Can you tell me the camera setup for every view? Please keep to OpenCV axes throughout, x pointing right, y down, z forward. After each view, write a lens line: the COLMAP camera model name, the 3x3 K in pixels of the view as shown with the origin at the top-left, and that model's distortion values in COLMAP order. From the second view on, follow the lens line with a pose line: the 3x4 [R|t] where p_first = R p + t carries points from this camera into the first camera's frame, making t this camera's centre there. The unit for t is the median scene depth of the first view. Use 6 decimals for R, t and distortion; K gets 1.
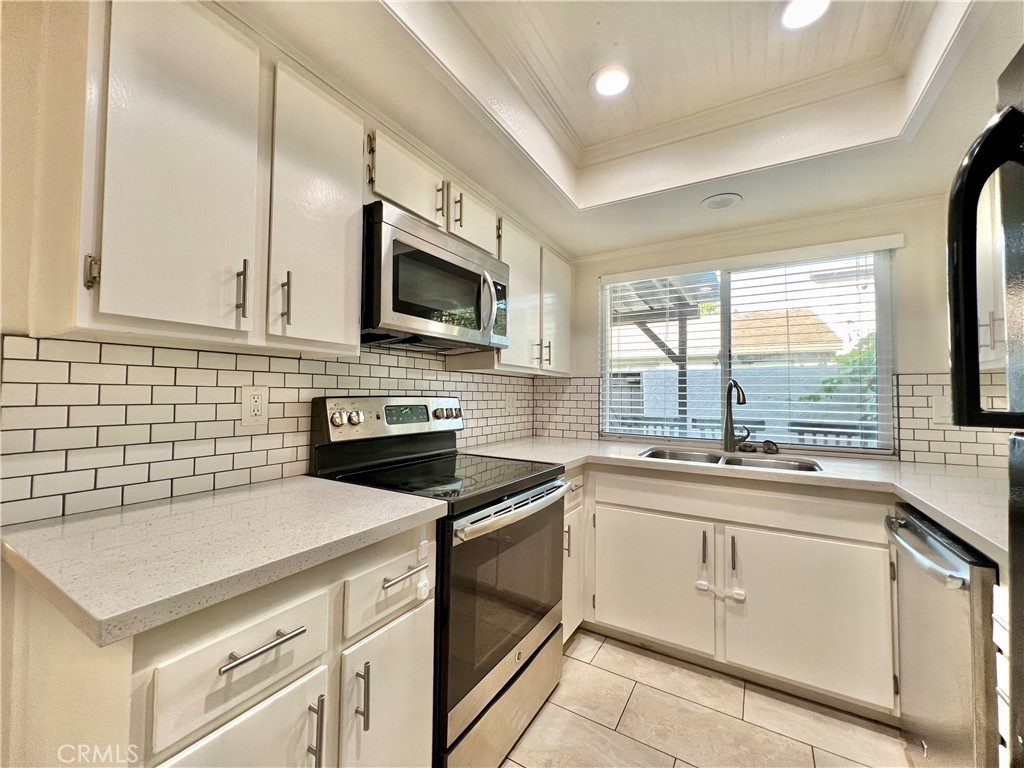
lens RADIAL K [[418.8, 0, 510.5], [0, 418.8, 382.1], [0, 0, 1]] dist [-0.000211, 0.000391]
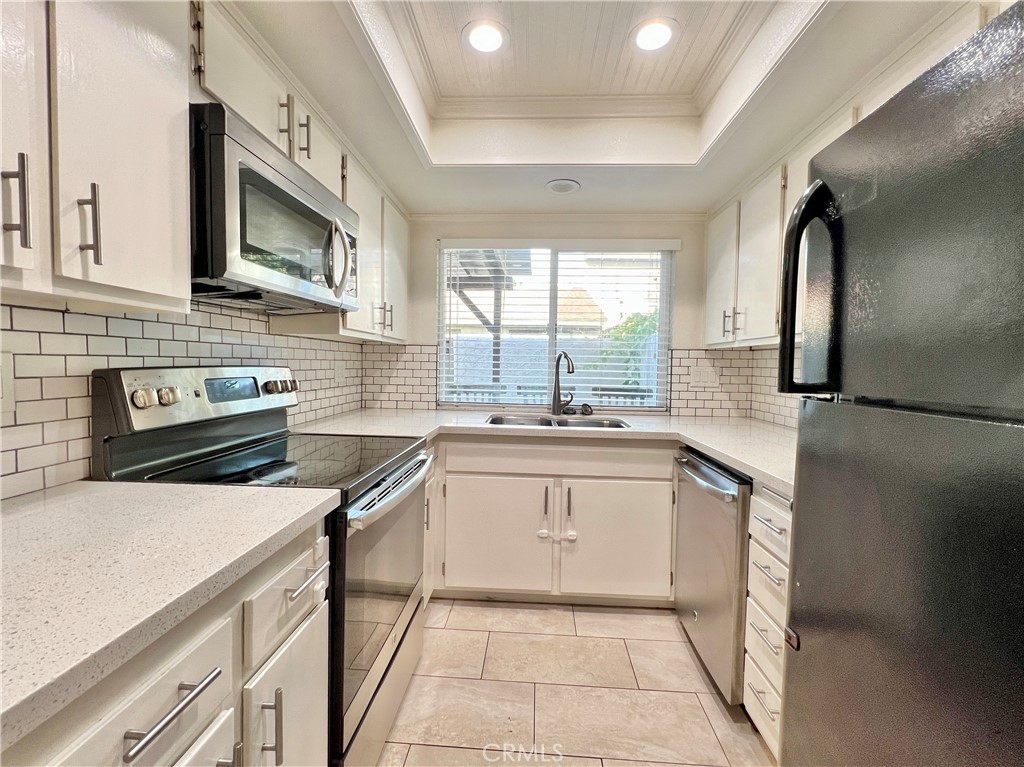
lens RADIAL K [[438.4, 0, 514.9], [0, 438.4, 382.7], [0, 0, 1]] dist [0.000123, -0.000591]
pose [[0.882290, -0.016086, 0.470432, -0.166002], [-0.021946, 0.996923, 0.075248, -0.008902], [-0.470195, -0.076714, 0.879222, 0.027918]]
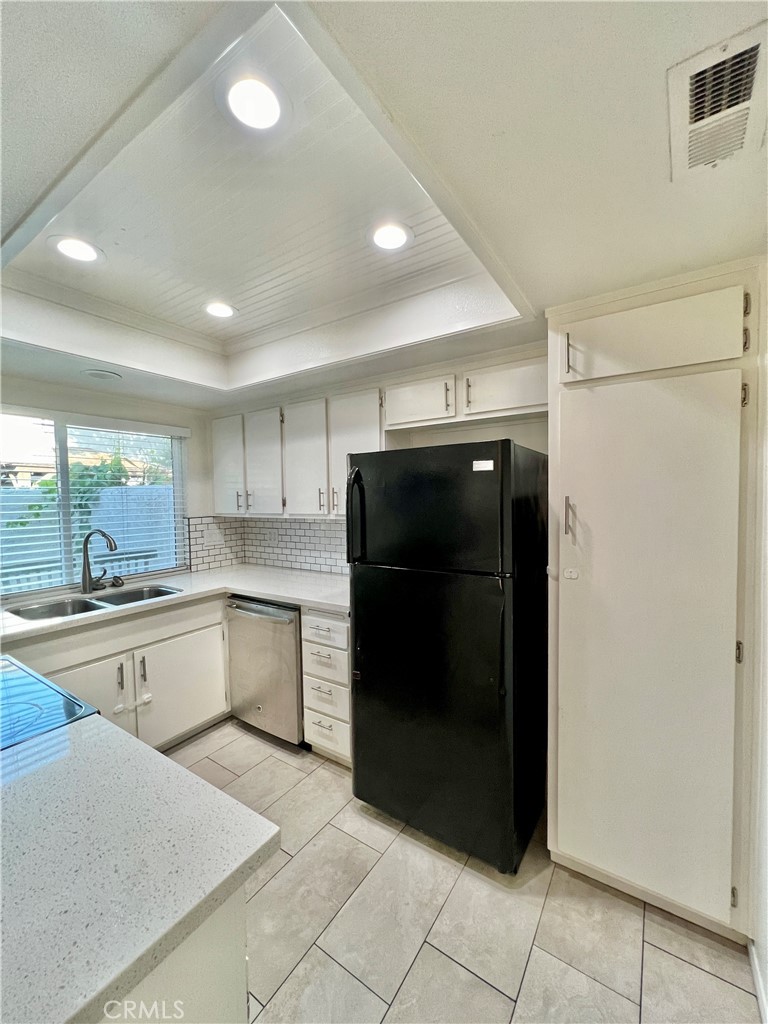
lens RADIAL K [[405.7, 0, 383.3], [0, 405.7, 513.2], [0, 0, 1]] dist [0.000571, -0.000171]
pose [[0.049865, -0.052184, 0.997392, -0.647375], [-0.008395, 0.998577, 0.052666, -0.140837], [-0.998721, -0.010999, 0.049355, 0.209053]]
